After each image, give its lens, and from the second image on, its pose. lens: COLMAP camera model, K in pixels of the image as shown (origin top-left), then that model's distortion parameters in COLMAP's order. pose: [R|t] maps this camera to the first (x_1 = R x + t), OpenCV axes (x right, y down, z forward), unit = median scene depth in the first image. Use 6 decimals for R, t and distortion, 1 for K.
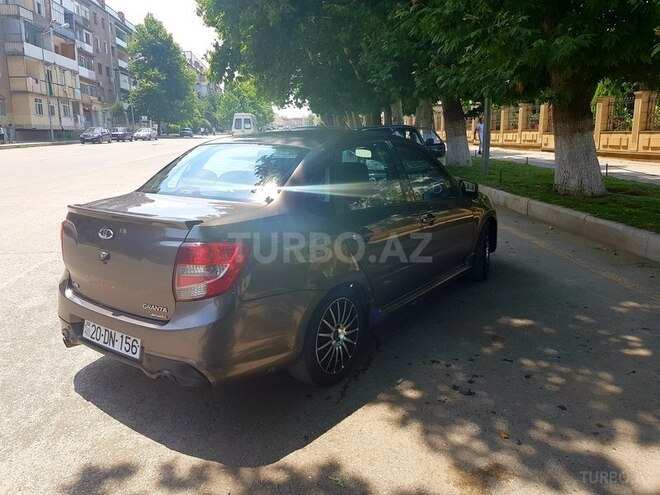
lens RADIAL K [[502.2, 0, 330.0], [0, 502.2, 247.5], [0, 0, 1]] dist [-0.000419, -0.006677]
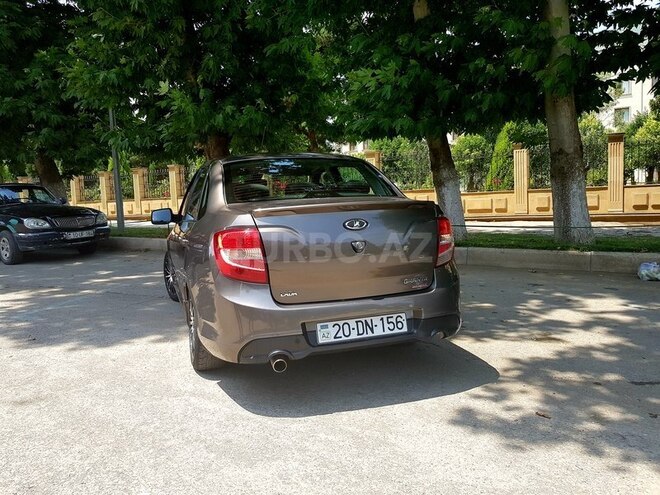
lens RADIAL K [[493.8, 0, 330.0], [0, 493.8, 247.5], [0, 0, 1]] dist [0.089202, -0.119138]
pose [[0.555533, -0.080712, 0.827568, -1.339692], [0.201690, 0.978635, -0.039946, 0.050799], [-0.806663, 0.189103, 0.559942, 0.486597]]
